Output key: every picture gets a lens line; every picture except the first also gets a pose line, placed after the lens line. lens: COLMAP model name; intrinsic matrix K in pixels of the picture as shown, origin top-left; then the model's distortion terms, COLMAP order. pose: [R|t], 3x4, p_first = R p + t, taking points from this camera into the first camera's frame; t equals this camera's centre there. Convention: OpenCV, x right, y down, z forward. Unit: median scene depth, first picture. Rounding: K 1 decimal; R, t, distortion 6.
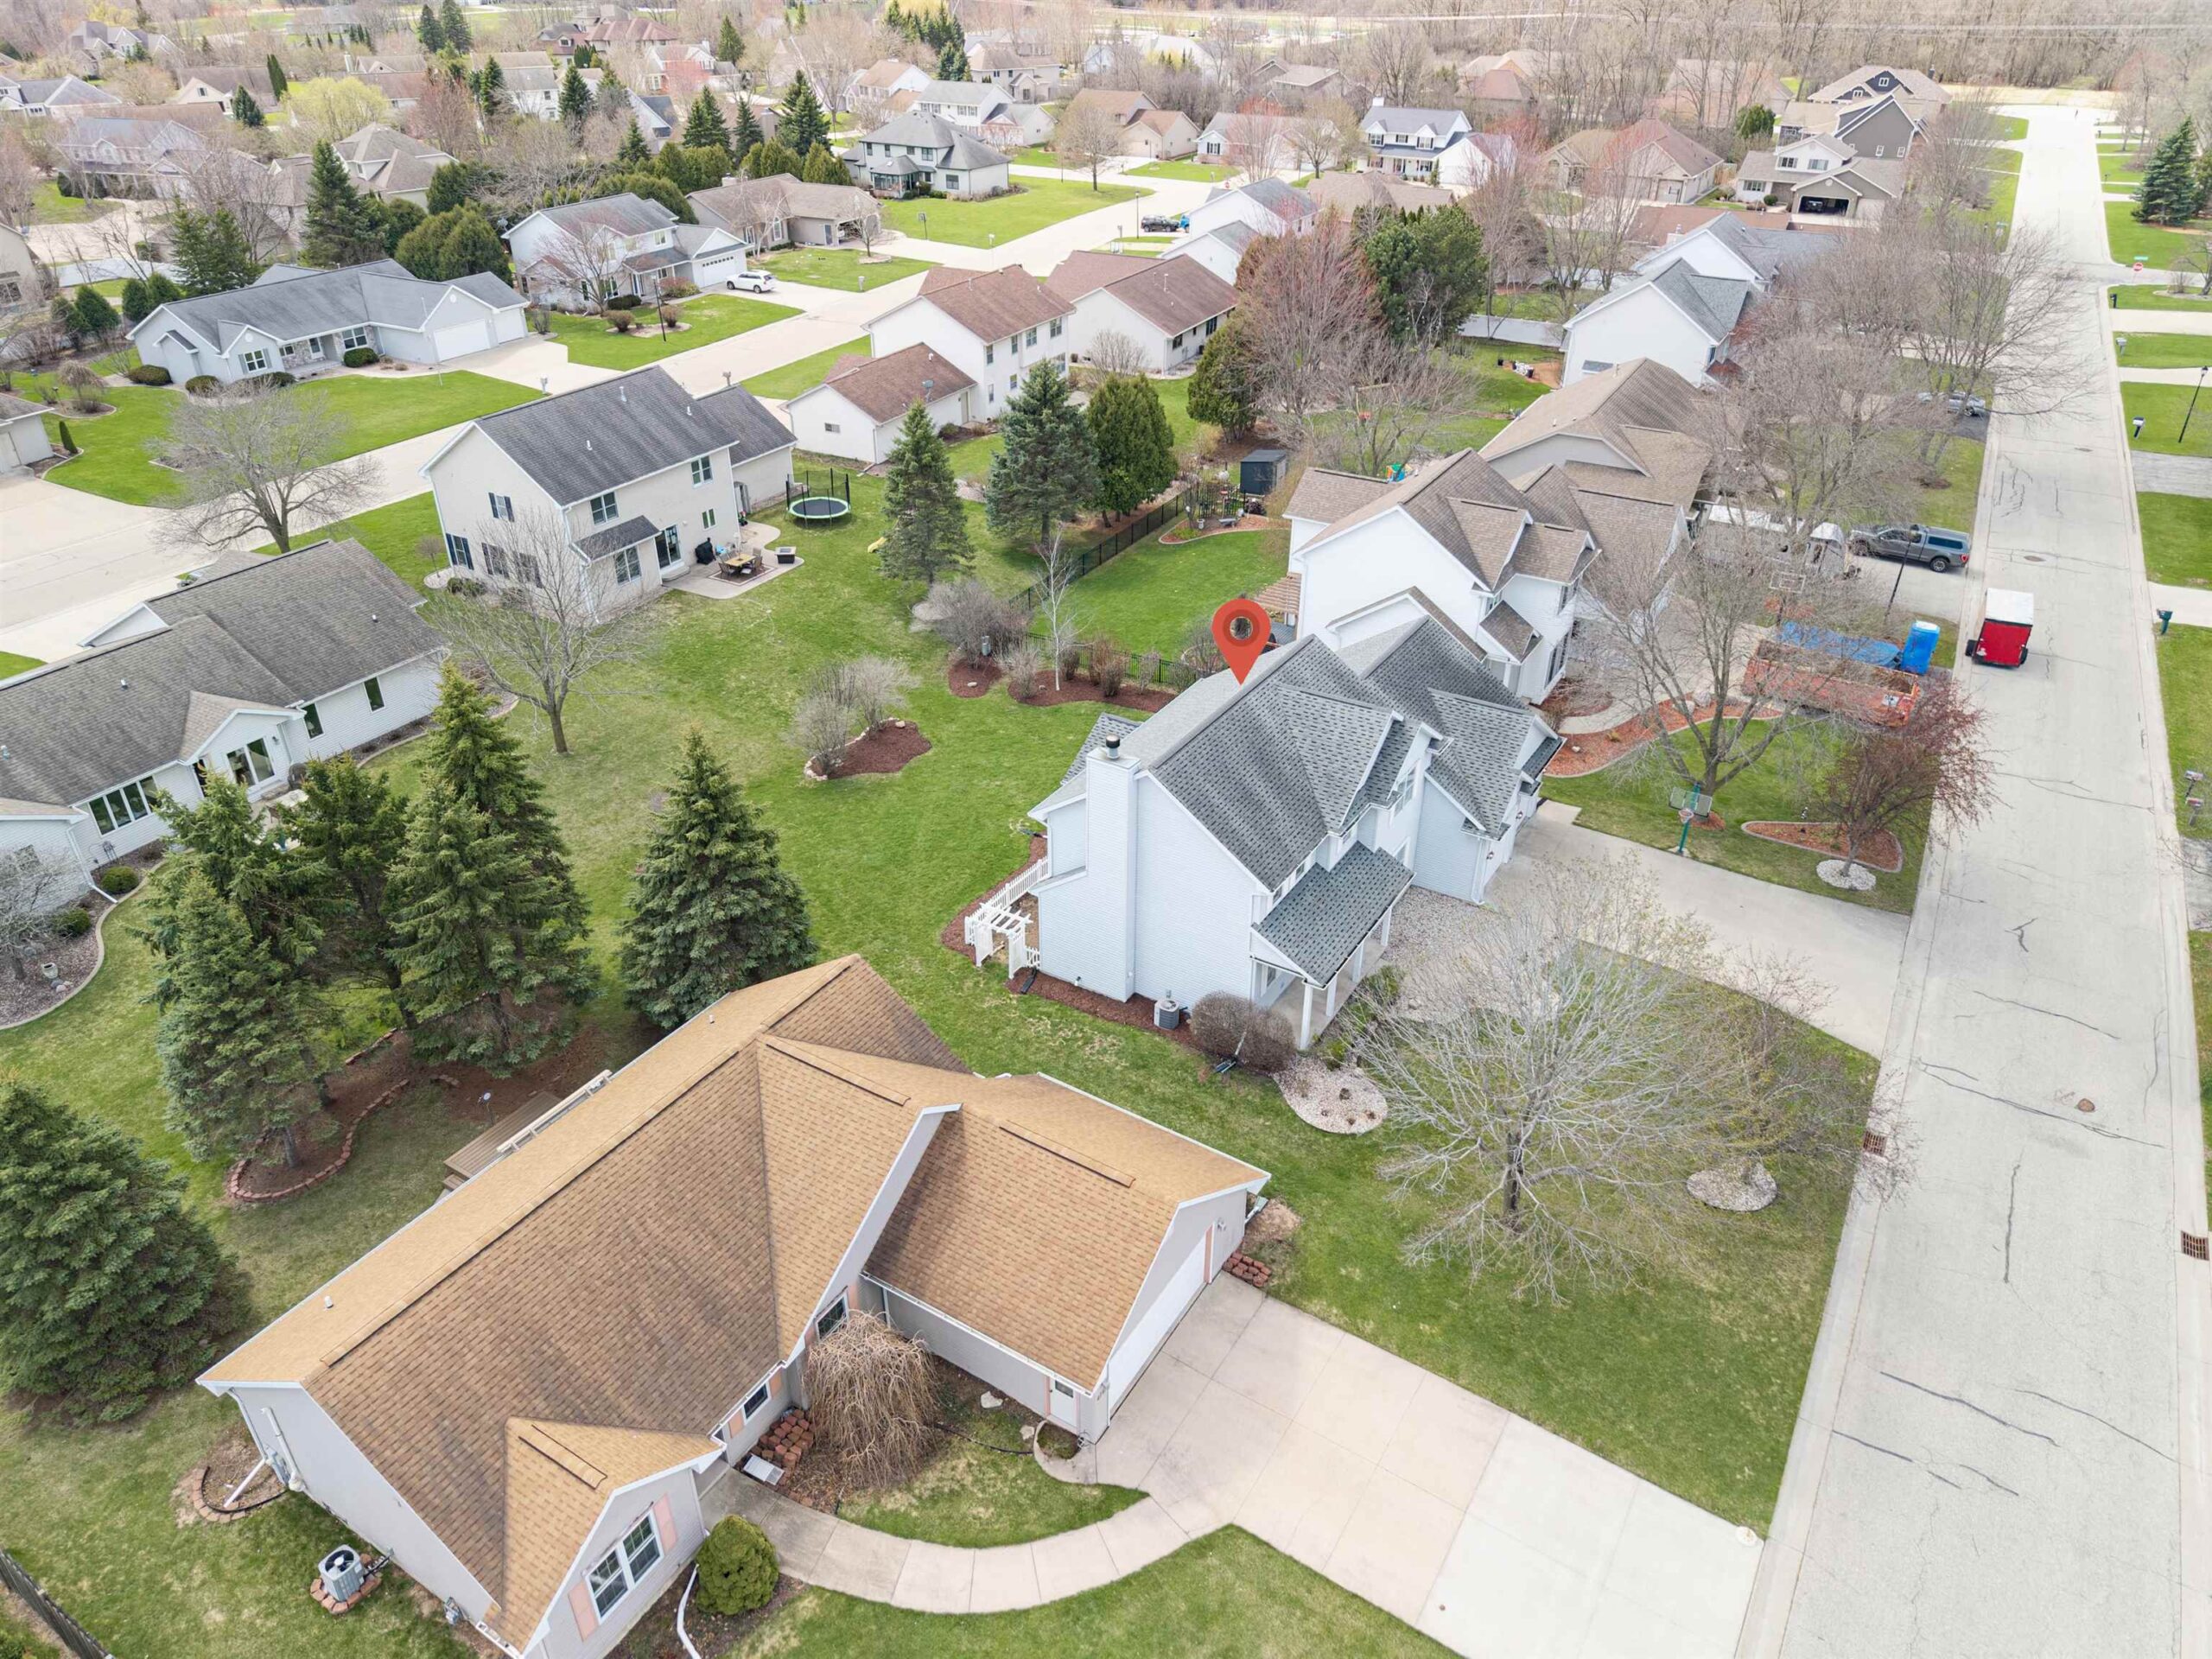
lens RADIAL K [[1498.2, 0, 1119.5], [0, 1498.2, 833.1], [0, 0, 1]] dist [0.010826, -0.011967]
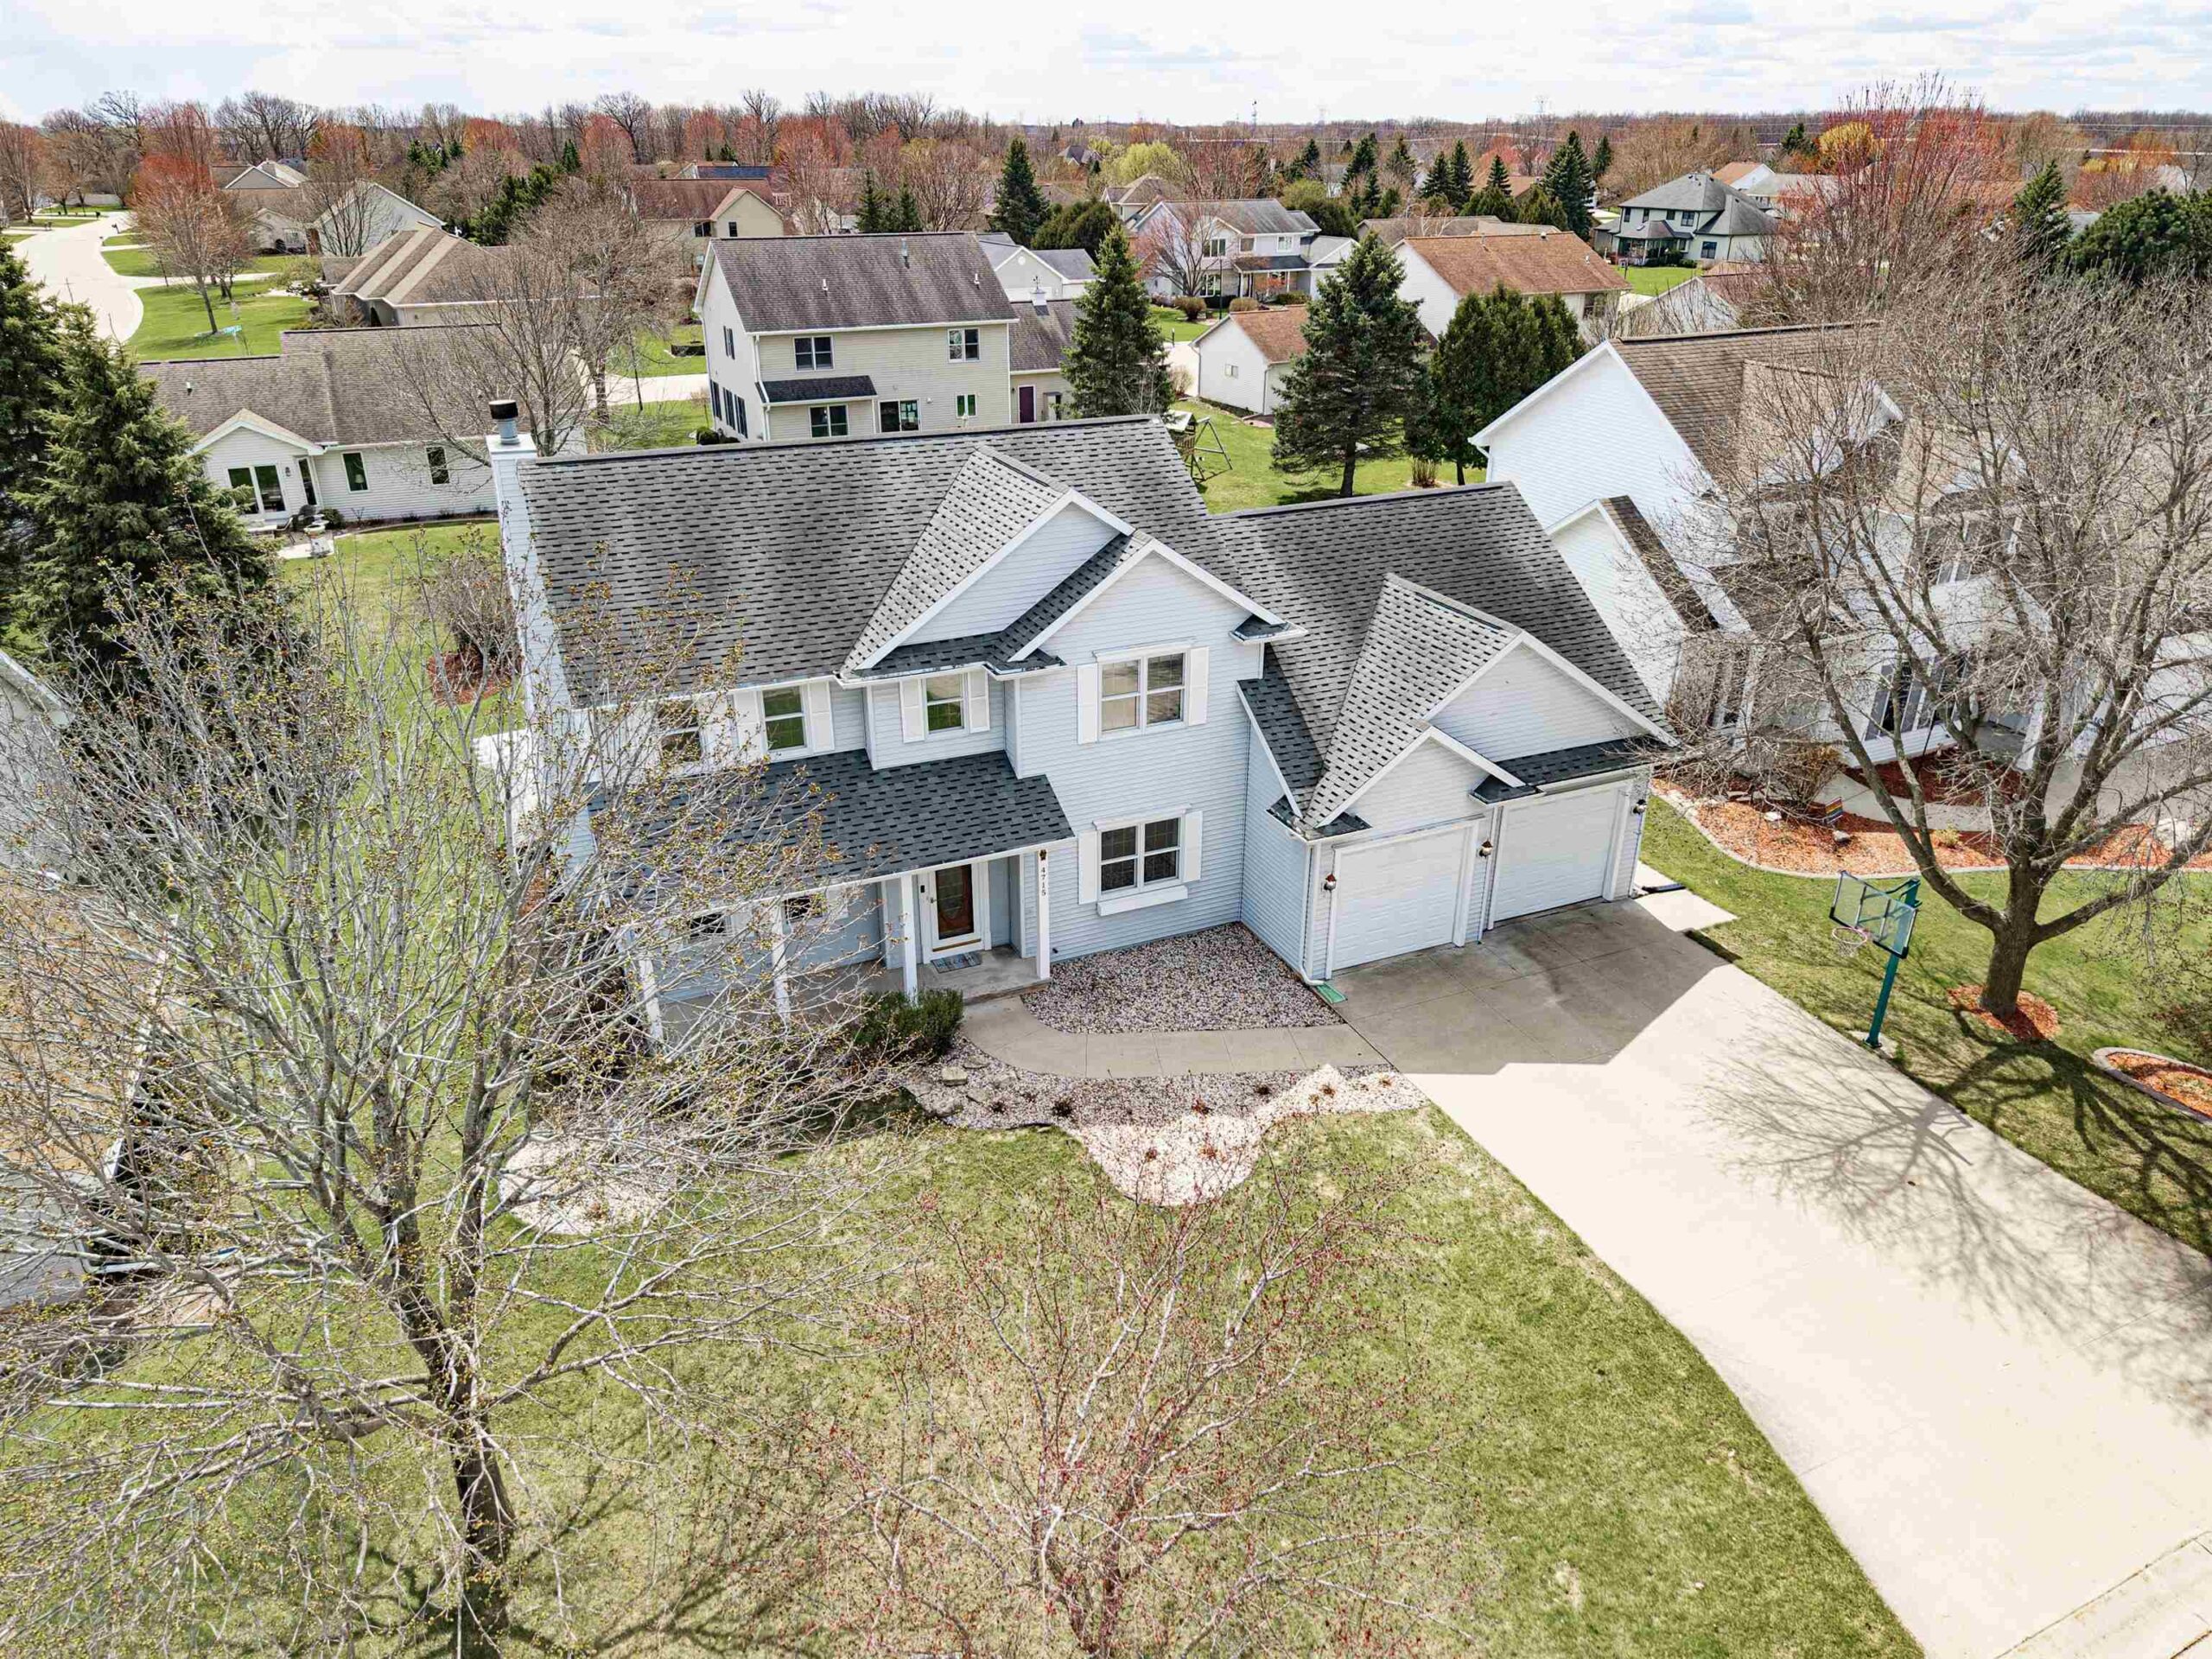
lens RADIAL K [[1498.2, 0, 1119.5], [0, 1498.2, 833.1], [0, 0, 1]] dist [0.010826, -0.011967]
pose [[0.824017, 0.235379, -0.515357, 0.298336], [-0.293757, 0.955297, -0.033382, 0.023984], [0.484461, 0.178897, 0.856325, 0.374664]]
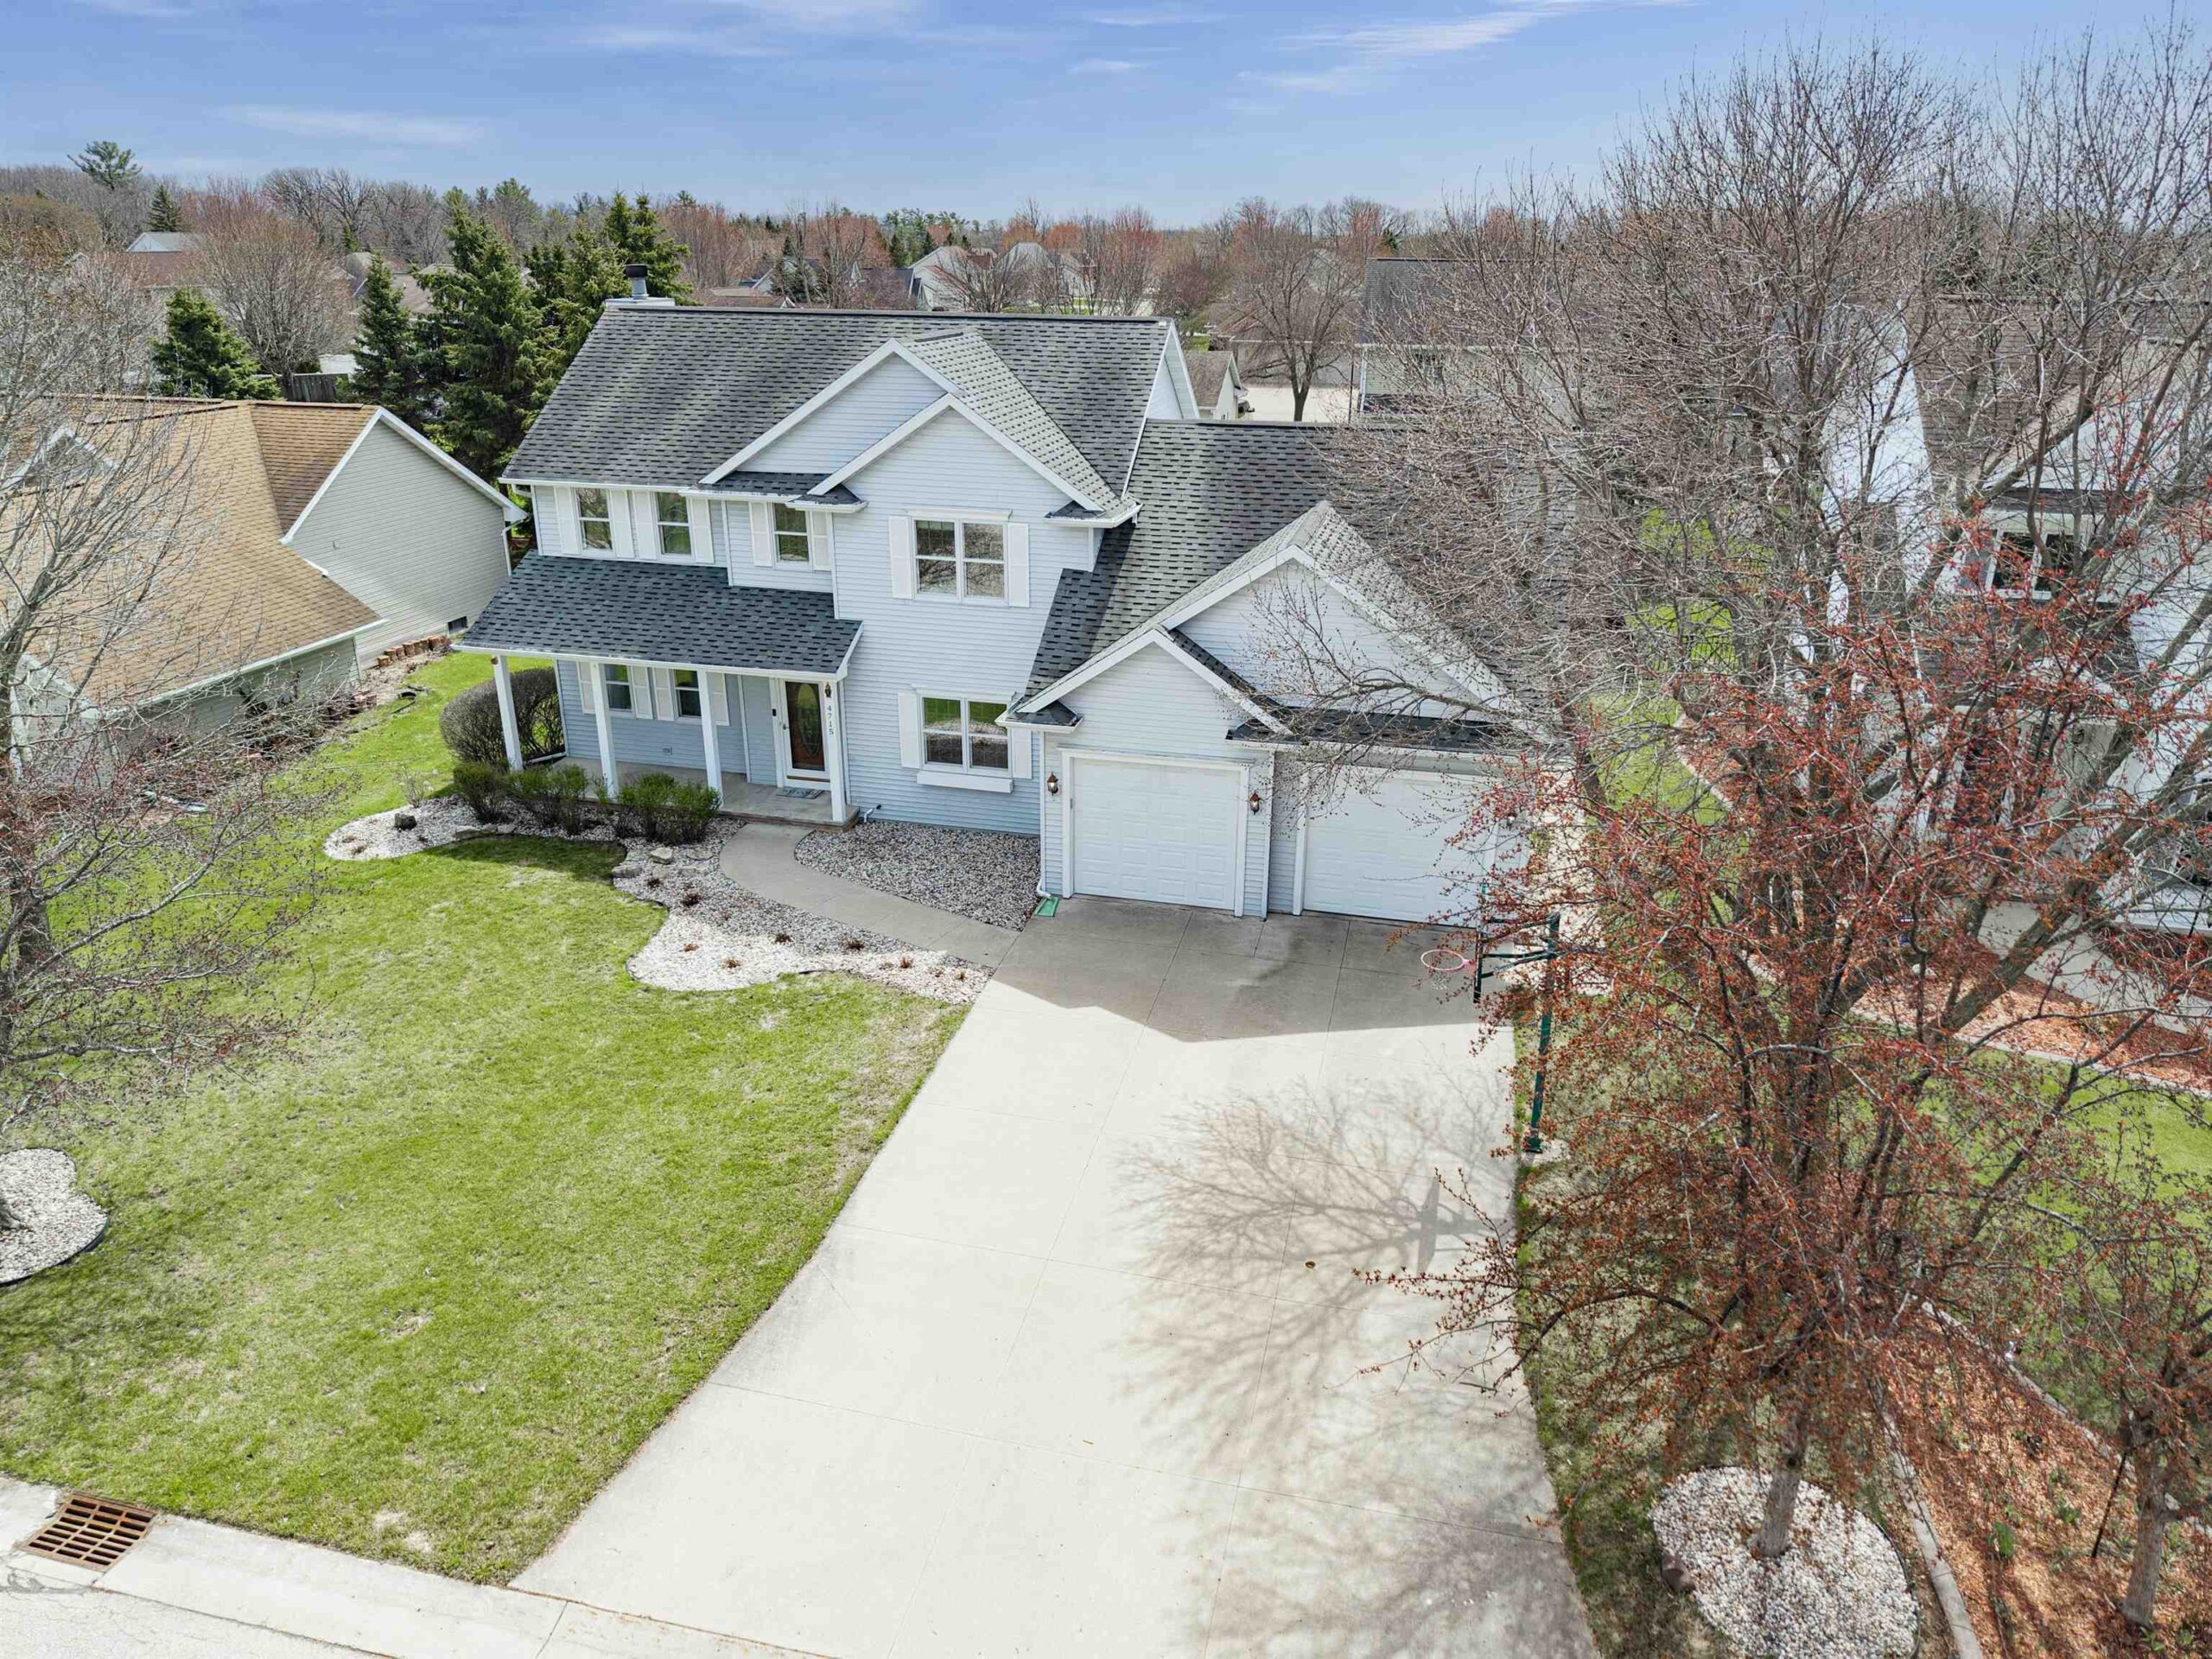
lens RADIAL K [[1498.2, 0, 1119.5], [0, 1498.2, 833.1], [0, 0, 1]] dist [0.010826, -0.011967]
pose [[0.308805, 0.350425, -0.884218, 0.741681], [-0.511312, 0.845056, 0.156334, -0.155707], [0.801997, 0.403835, 0.440134, 0.926969]]
